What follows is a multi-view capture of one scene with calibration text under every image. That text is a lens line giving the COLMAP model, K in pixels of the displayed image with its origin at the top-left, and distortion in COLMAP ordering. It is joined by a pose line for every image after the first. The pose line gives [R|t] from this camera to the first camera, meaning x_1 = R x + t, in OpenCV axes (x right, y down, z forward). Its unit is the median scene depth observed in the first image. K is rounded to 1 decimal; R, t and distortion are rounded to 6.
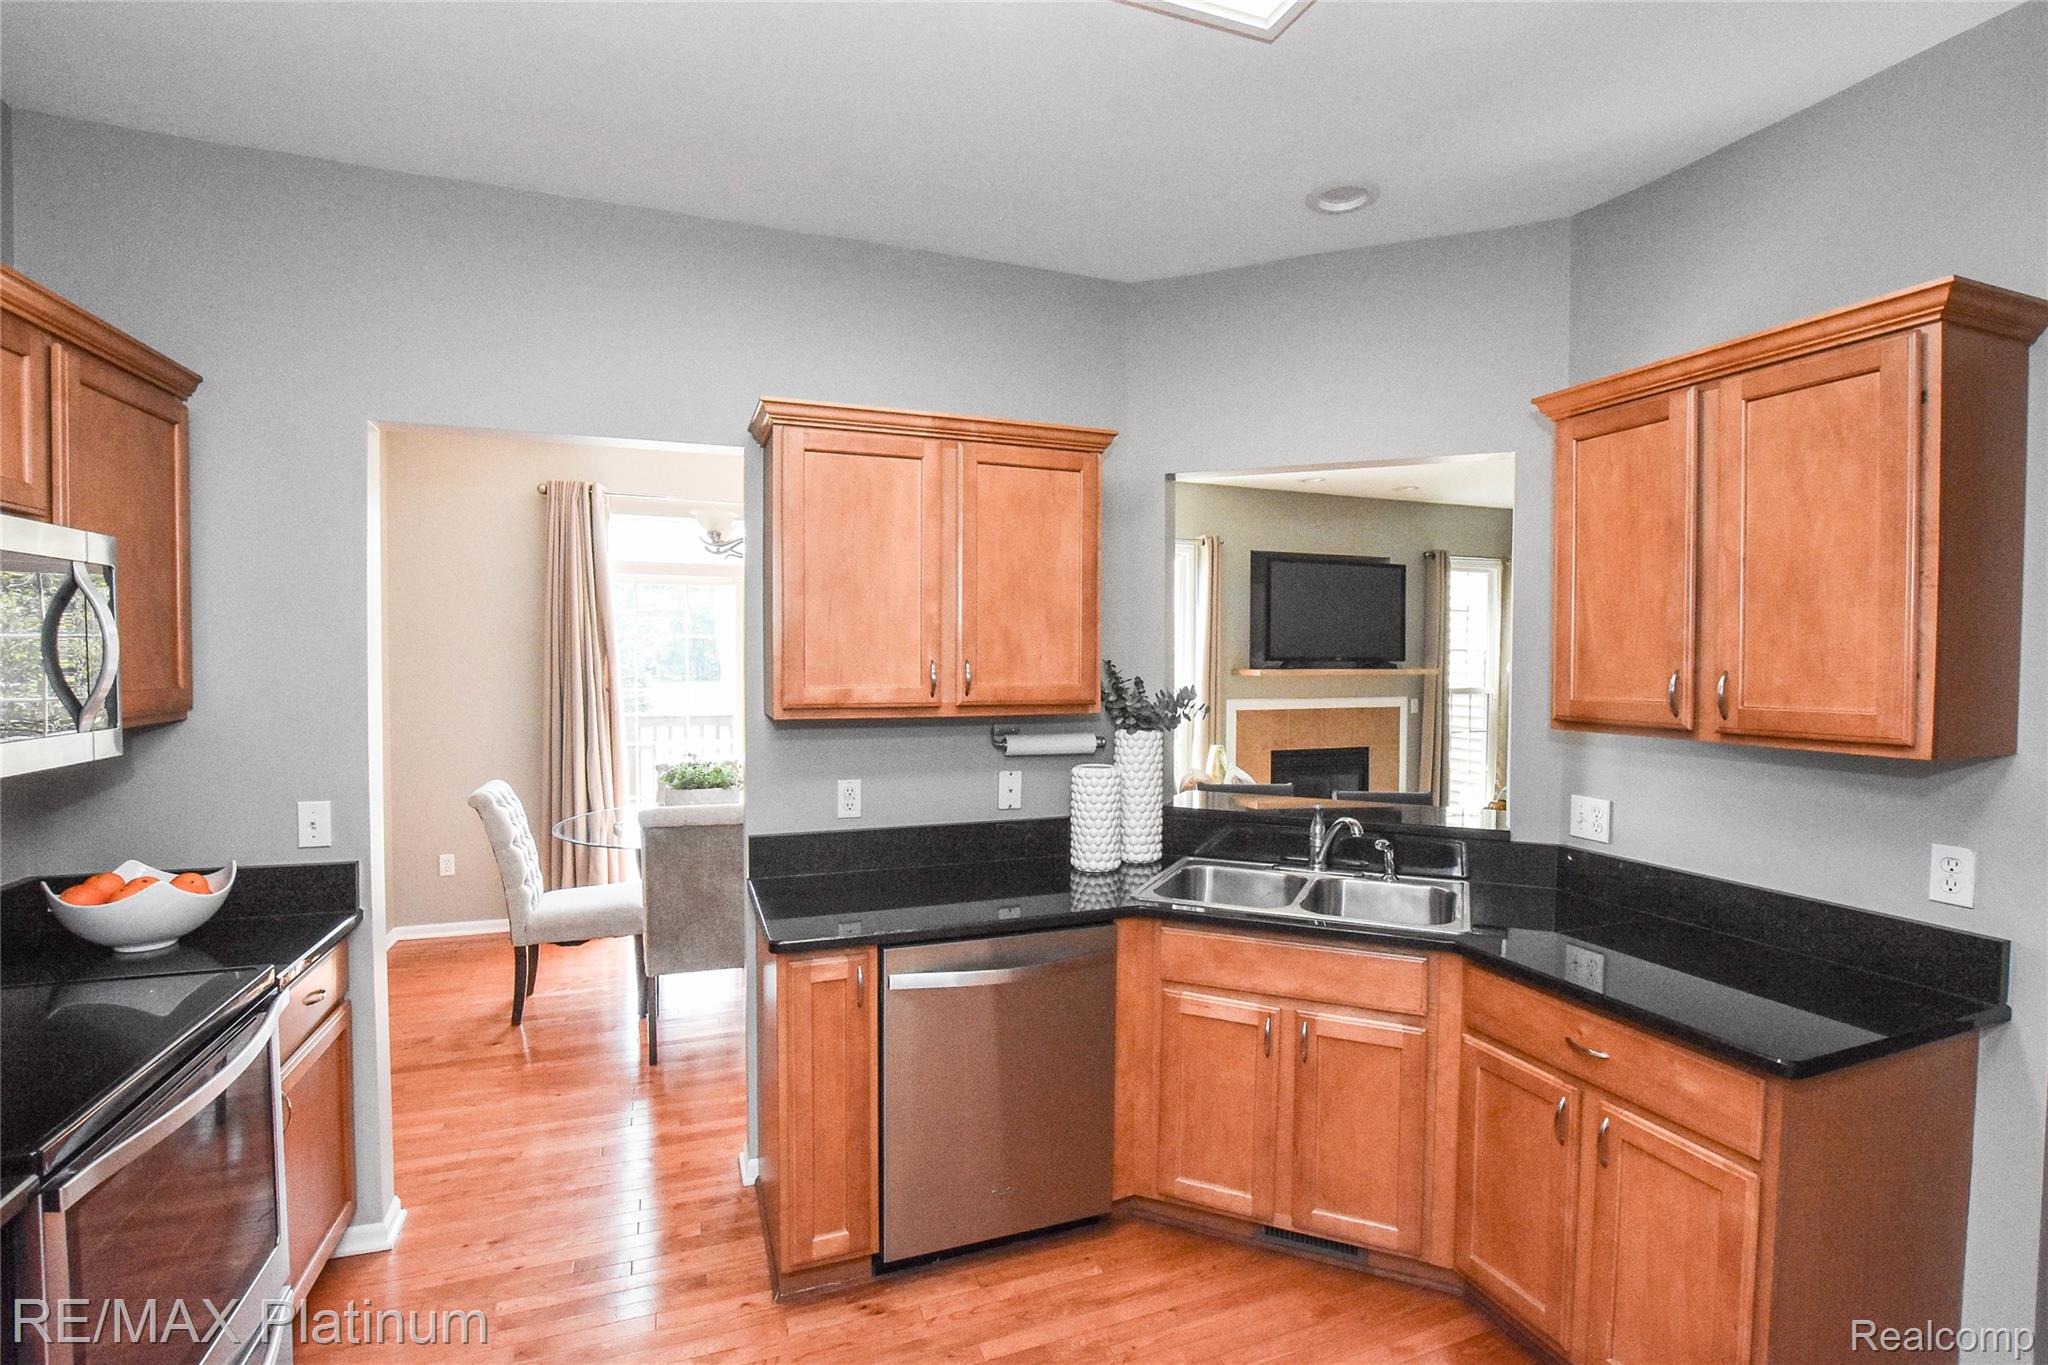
lens RADIAL K [[929.4, 0, 1024.0], [0, 929.4, 682.5], [0, 0, 1]] dist [-0.025464, 0.001032]
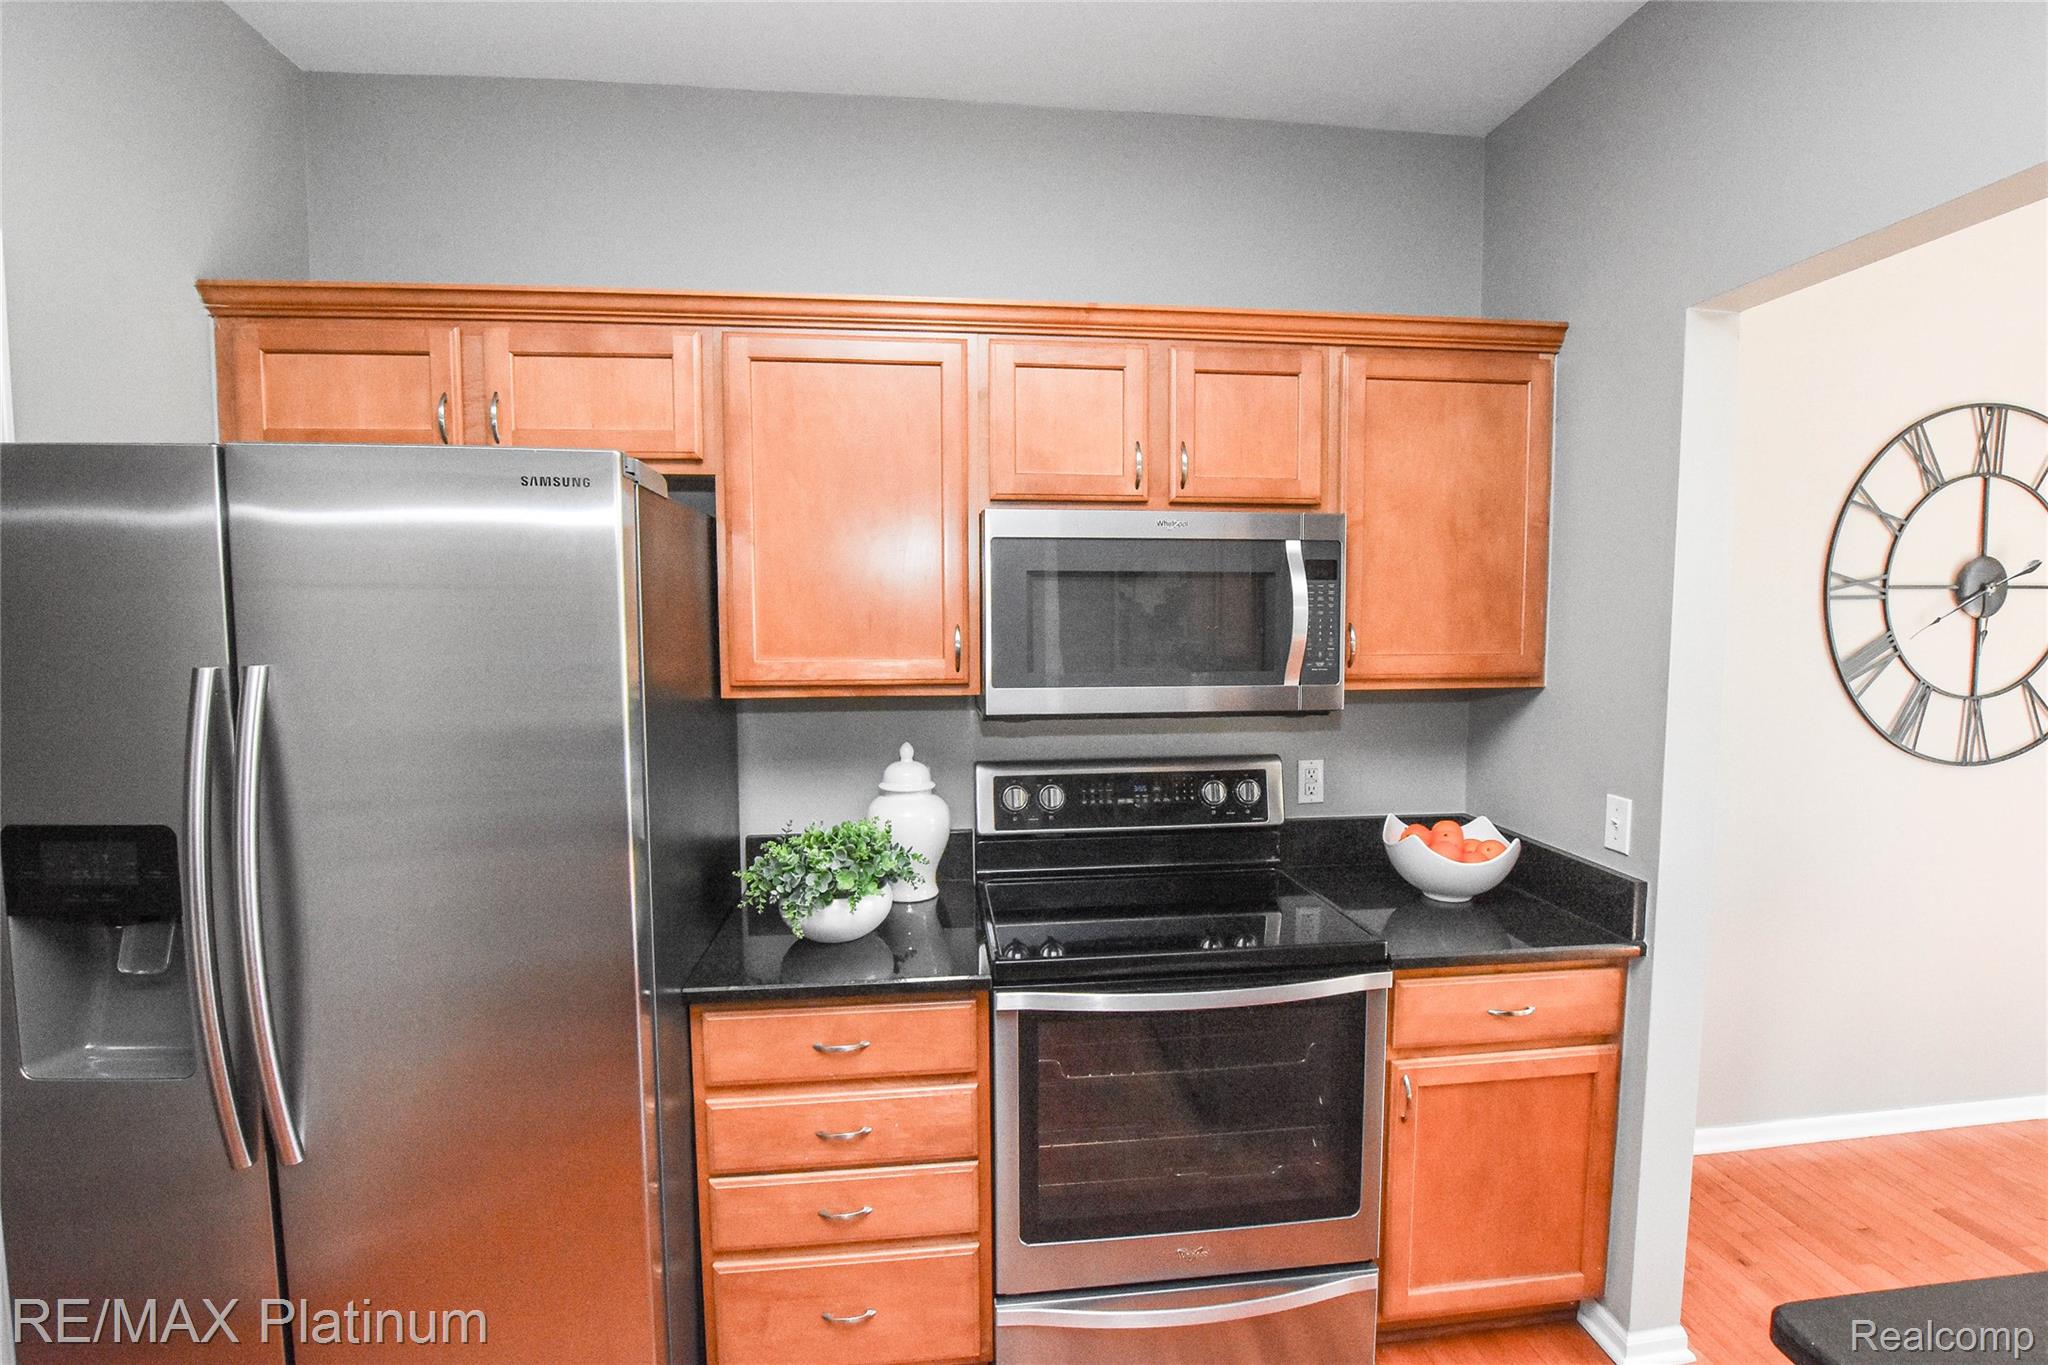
lens RADIAL K [[929.4, 0, 1024.0], [0, 929.4, 682.5], [0, 0, 1]] dist [-0.025464, 0.001032]
pose [[-0.245775, 0.068580, -0.966898, 0.167713], [-0.029132, 0.996521, 0.078086, -0.024366], [0.968889, 0.047360, -0.242922, 0.682628]]
